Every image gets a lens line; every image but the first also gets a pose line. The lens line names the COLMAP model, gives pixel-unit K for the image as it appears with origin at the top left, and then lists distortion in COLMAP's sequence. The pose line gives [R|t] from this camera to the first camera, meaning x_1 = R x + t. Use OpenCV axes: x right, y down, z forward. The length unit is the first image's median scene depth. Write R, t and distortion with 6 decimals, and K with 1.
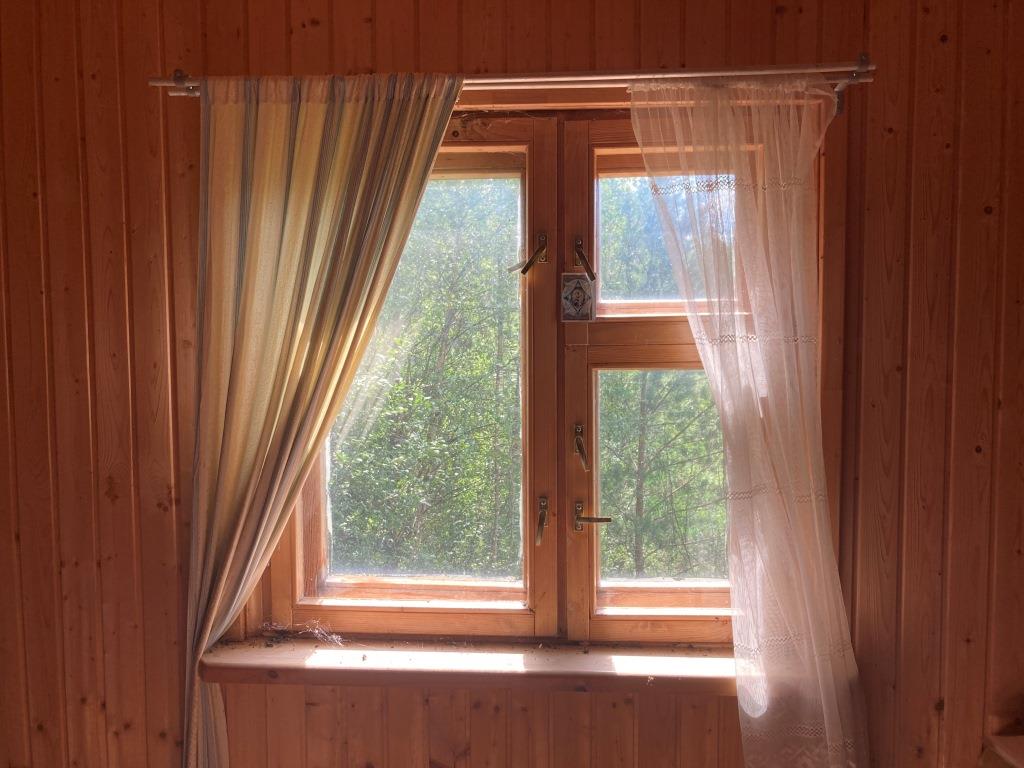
lens RADIAL K [[838.0, 0, 515.7], [0, 838.0, 374.9], [0, 0, 1]] dist [0.029172, -0.035040]
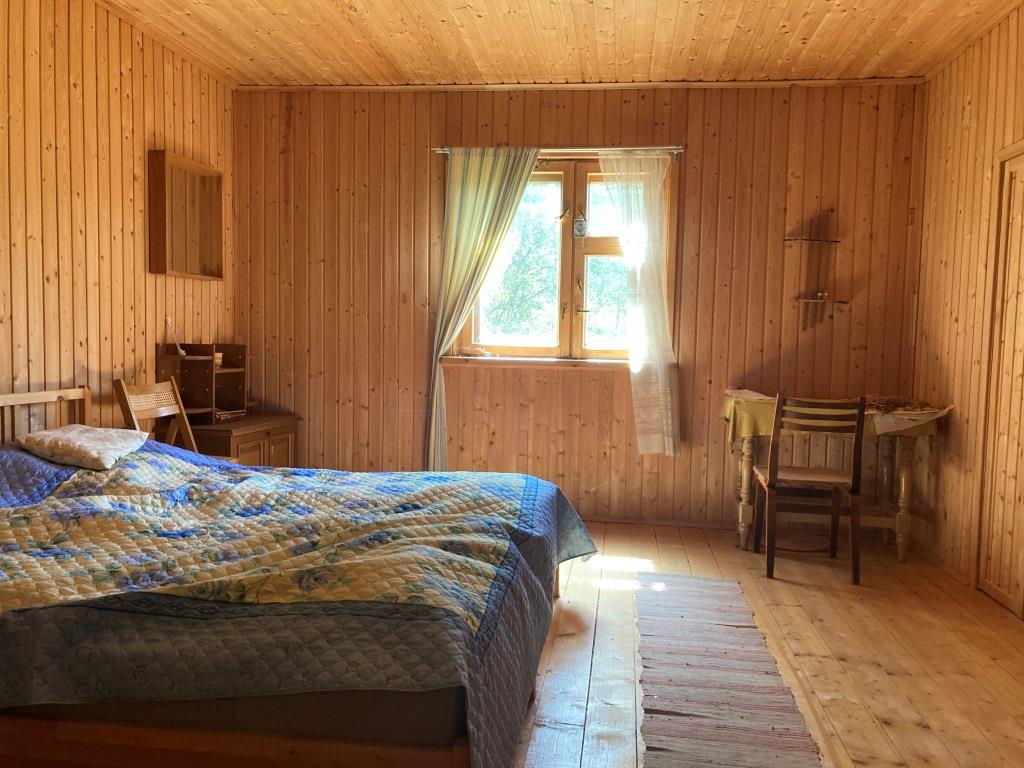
lens RADIAL K [[838.0, 0, 509.4], [0, 838.0, 393.2], [0, 0, 1]] dist [0.029172, -0.035040]
pose [[0.994871, 0.037078, -0.094114, 0.124372], [-0.037246, 0.999306, -0.000032, 0.459538], [0.094047, 0.003537, 0.995561, -1.756657]]
